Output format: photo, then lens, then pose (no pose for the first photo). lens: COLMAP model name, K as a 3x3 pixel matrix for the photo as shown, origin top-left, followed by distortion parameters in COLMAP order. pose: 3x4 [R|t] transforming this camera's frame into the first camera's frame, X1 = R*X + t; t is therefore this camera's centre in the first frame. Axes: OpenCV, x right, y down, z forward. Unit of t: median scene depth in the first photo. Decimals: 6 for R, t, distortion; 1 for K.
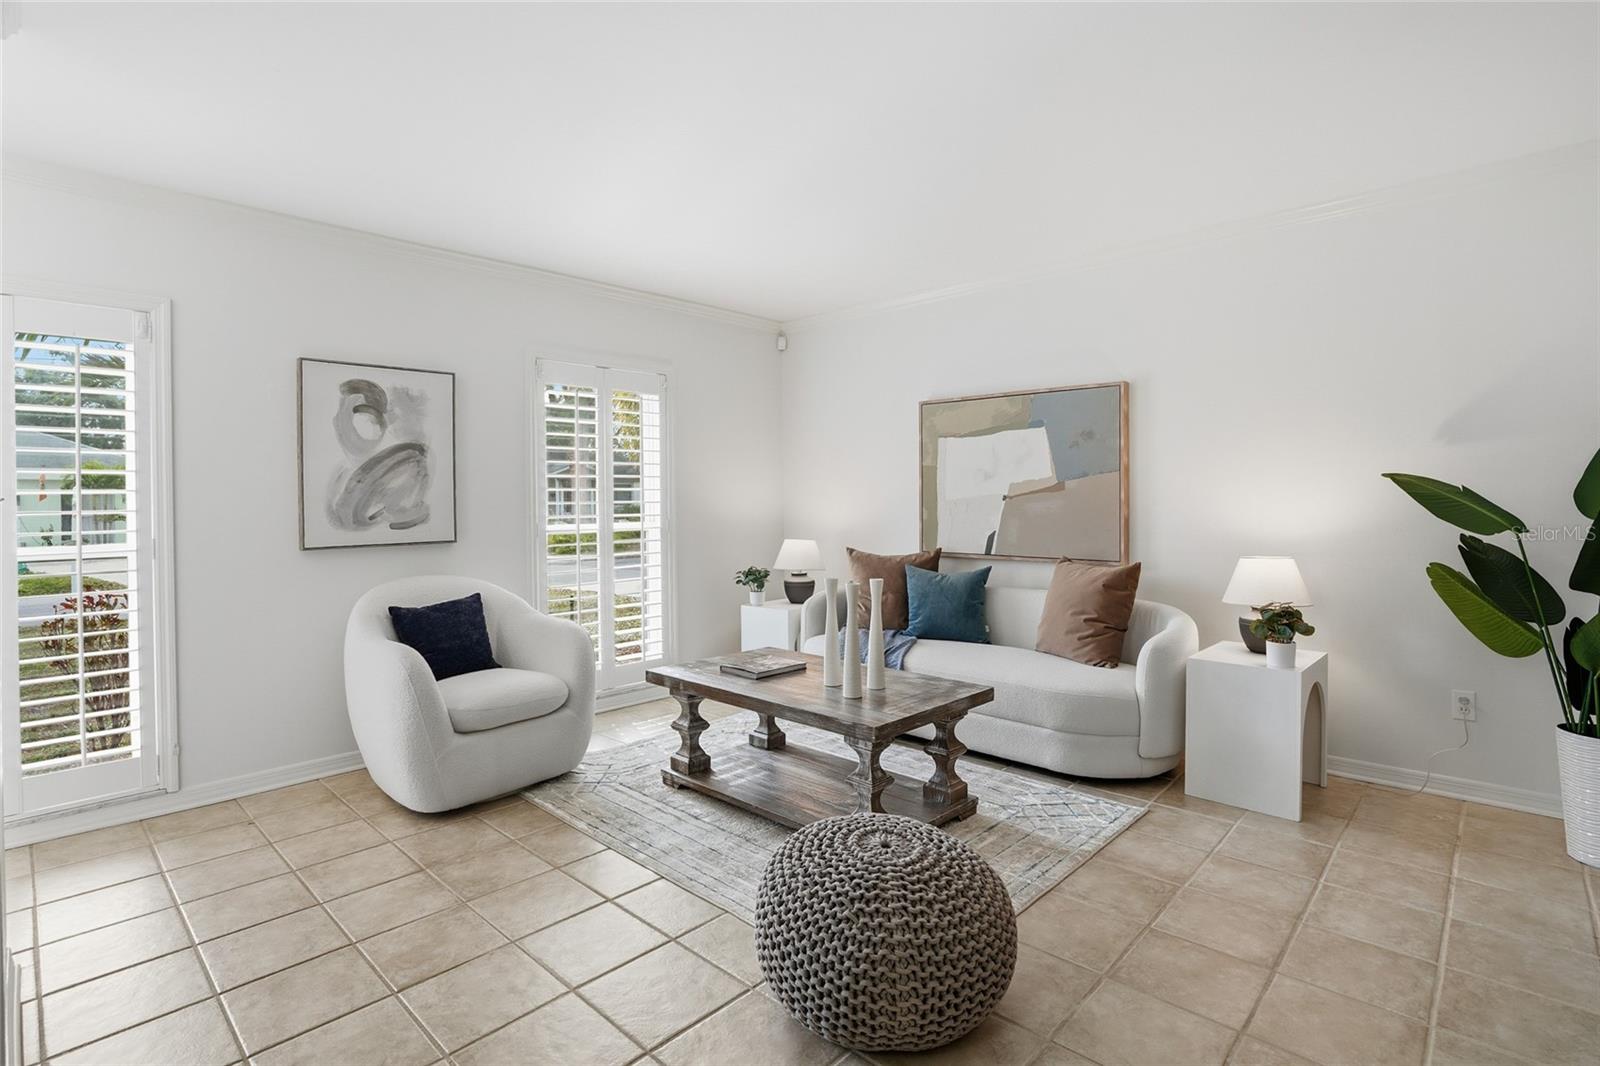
lens RADIAL K [[784.8, 0, 782.9], [0, 784.8, 511.5], [0, 0, 1]] dist [-0.052199, 0.000051]
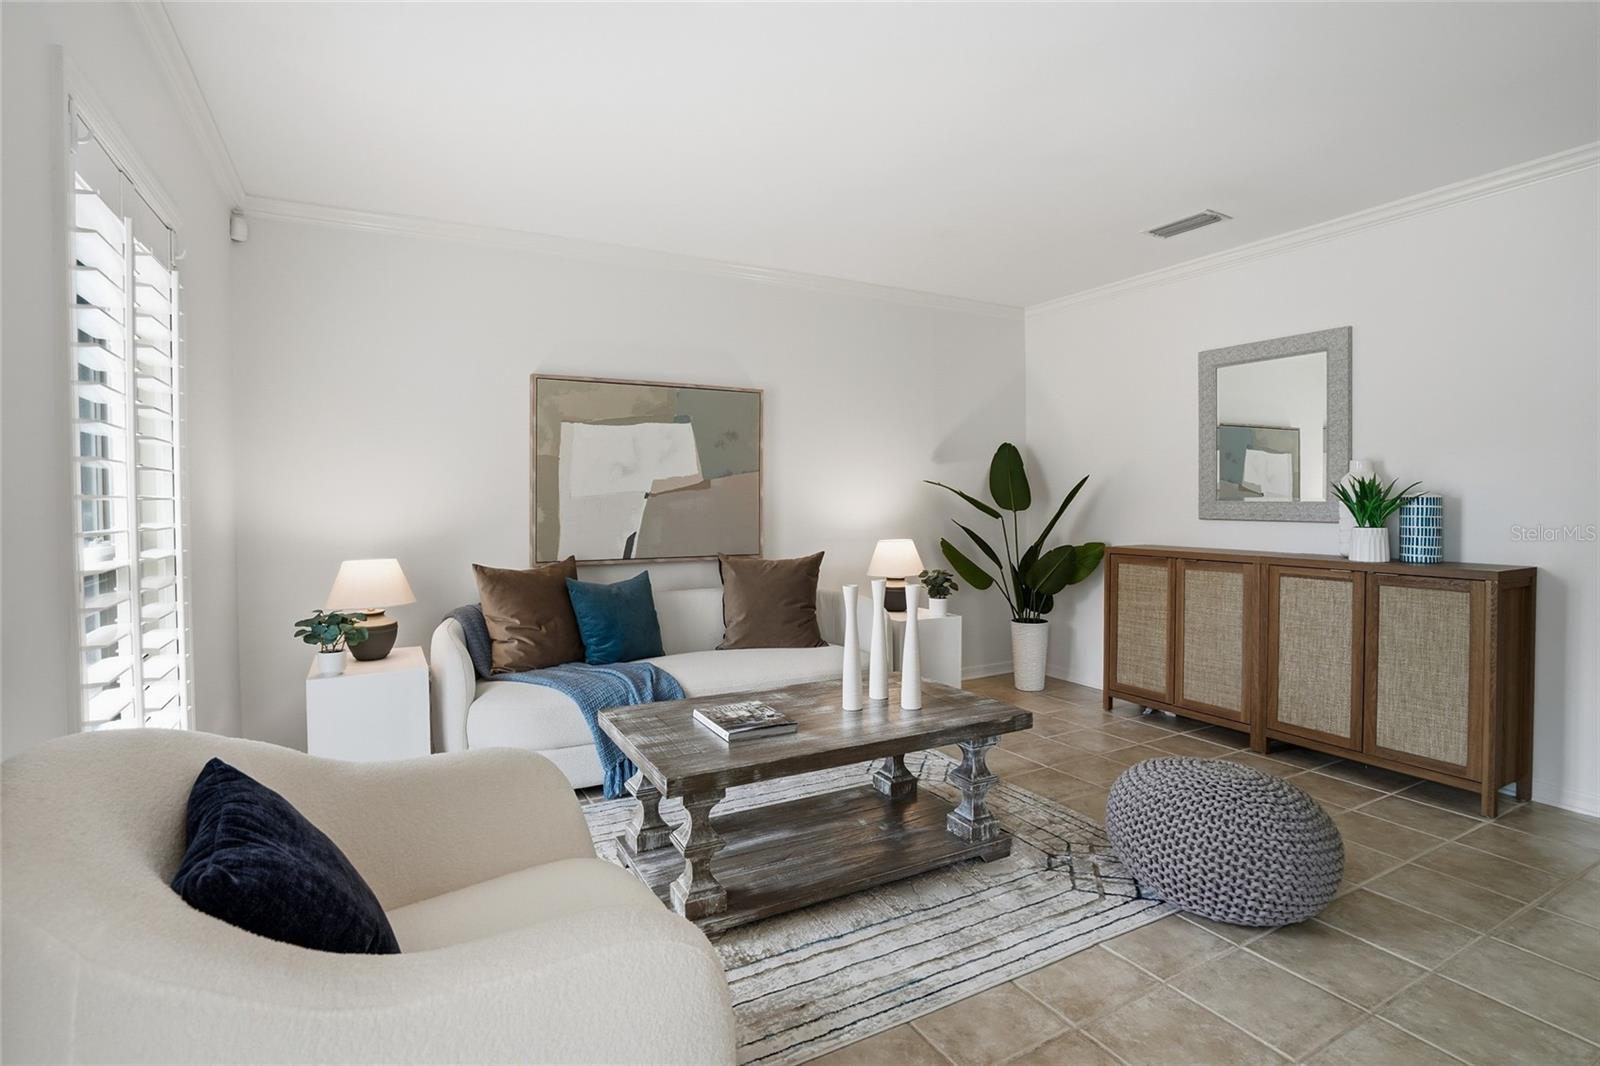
lens RADIAL K [[784.8, 0, 782.9], [0, 784.8, 511.5], [0, 0, 1]] dist [-0.052199, 0.000051]
pose [[0.304813, -0.006136, 0.952392, -0.544733], [0.016673, 0.999860, 0.001106, 0.003133], [-0.952266, 0.015542, 0.304873, 0.567084]]
